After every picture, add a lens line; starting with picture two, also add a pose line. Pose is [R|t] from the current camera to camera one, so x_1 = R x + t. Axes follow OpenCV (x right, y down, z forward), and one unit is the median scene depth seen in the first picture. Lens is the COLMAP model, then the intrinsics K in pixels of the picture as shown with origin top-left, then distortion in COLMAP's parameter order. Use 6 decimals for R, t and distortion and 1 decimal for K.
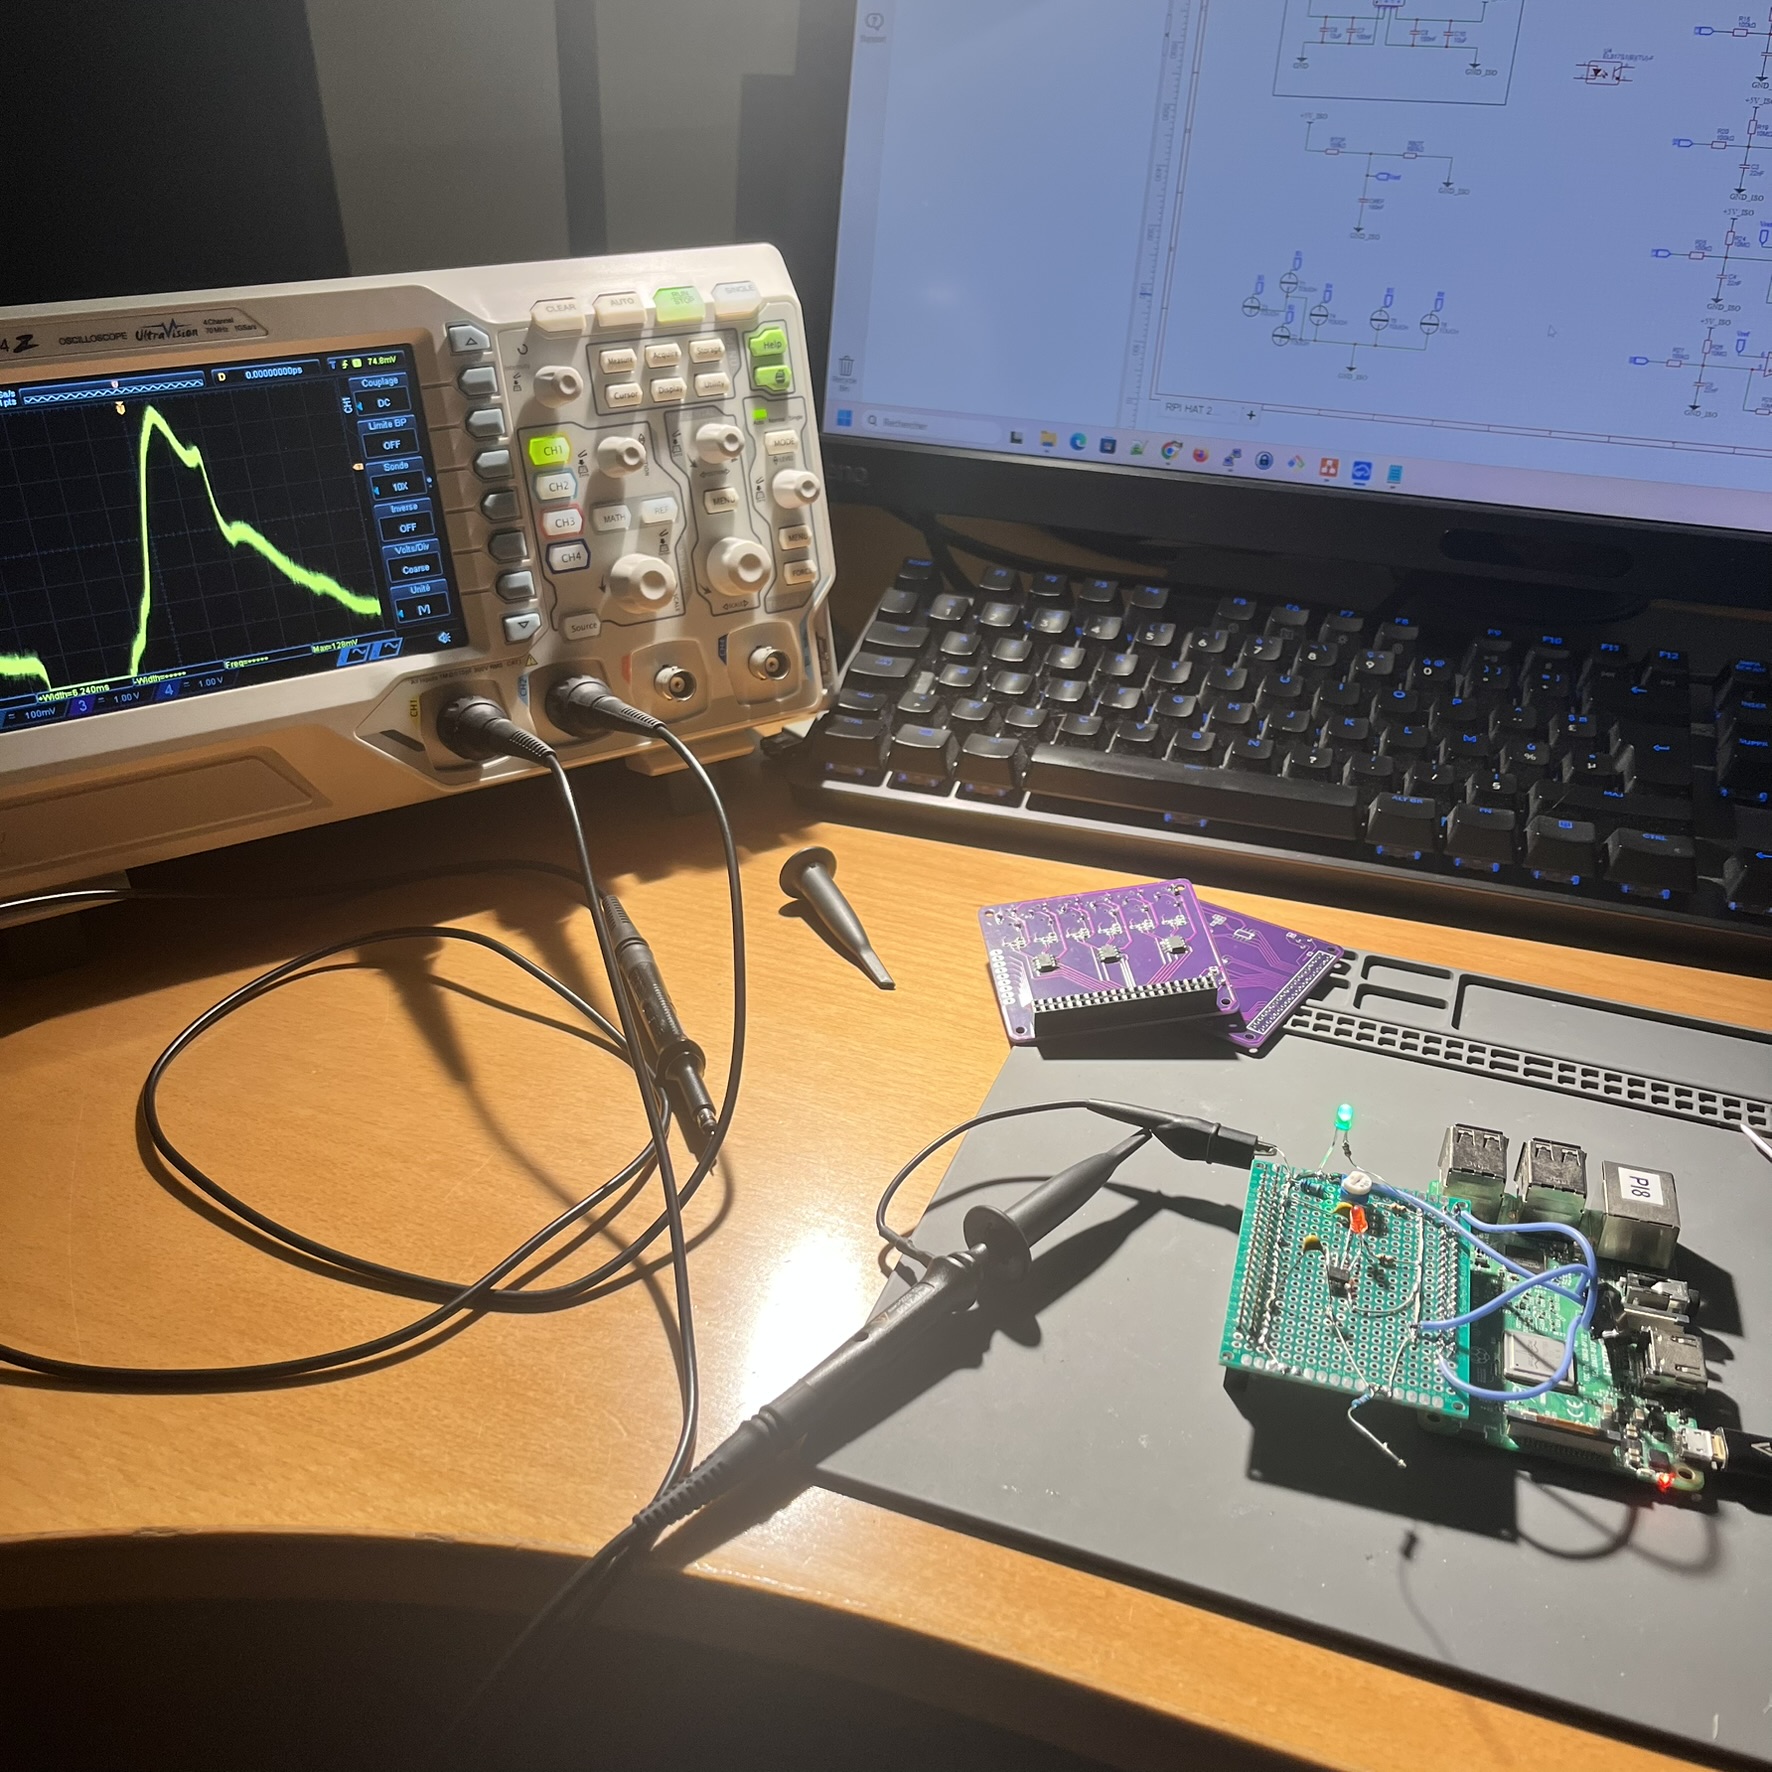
lens RADIAL K [[1647.6, 0, 873.5], [0, 1647.6, 888.5], [0, 0, 1]] dist [-0.005214, 0.000000]
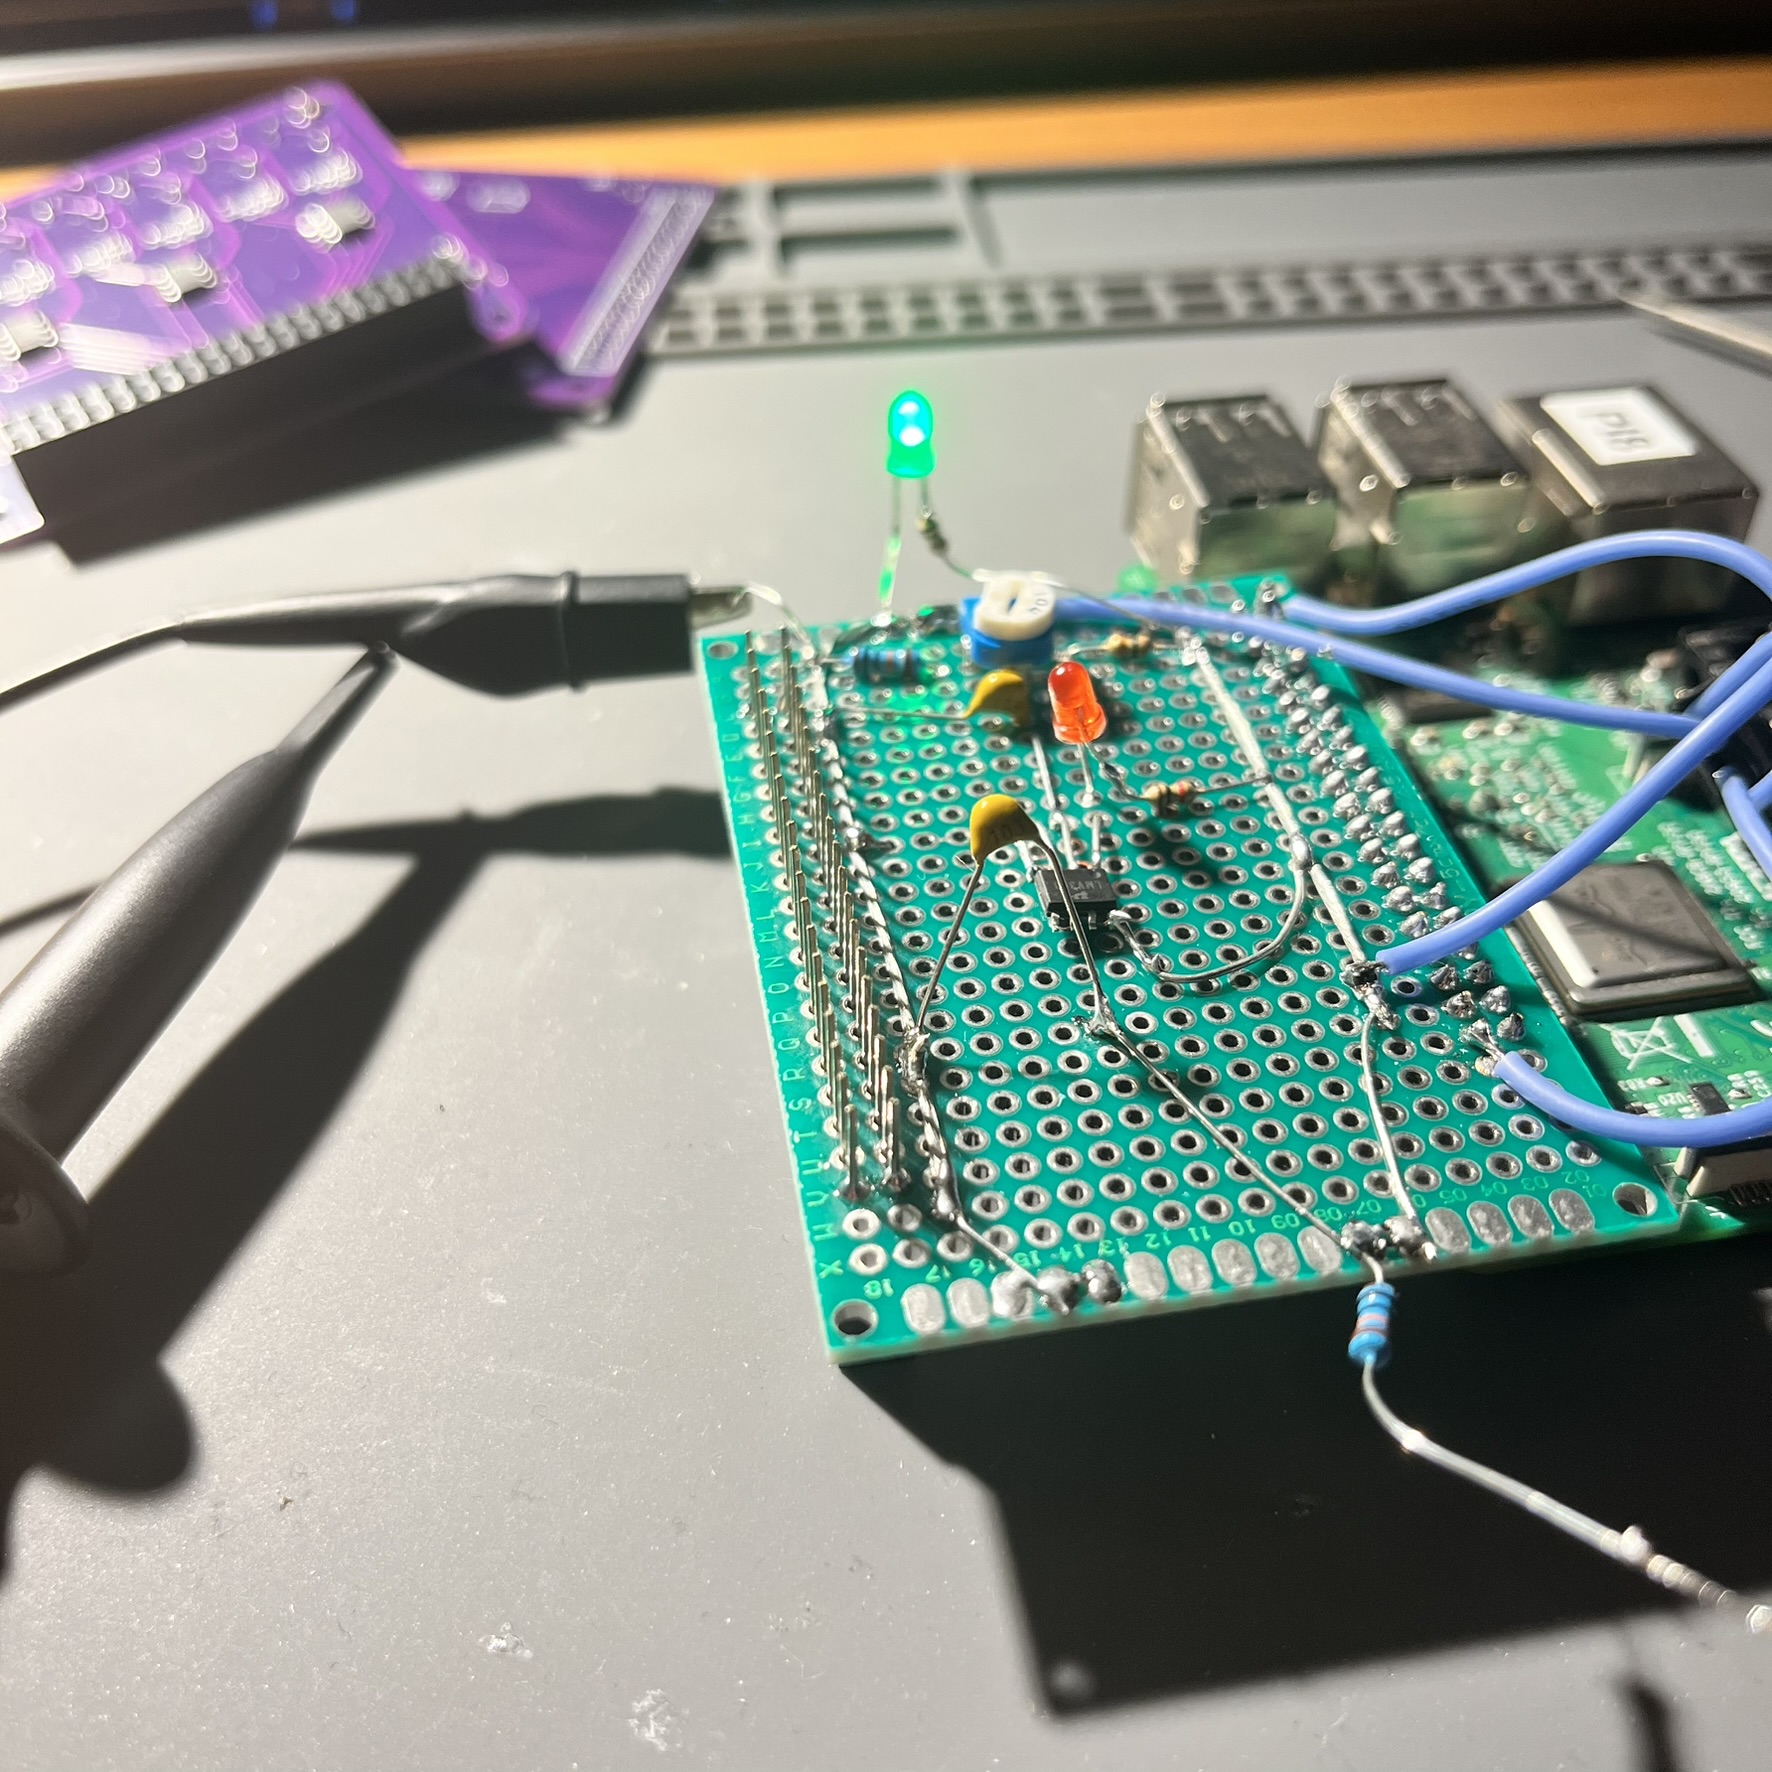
lens RADIAL K [[1647.6, 0, 877.0], [0, 1647.6, 888.5], [0, 0, 1]] dist [-0.005214, 0.000000]
pose [[0.881747, -0.325417, 0.341505, 0.132215], [0.233989, 0.930334, 0.282359, 0.127271], [-0.409598, -0.169061, 0.896464, 0.681412]]
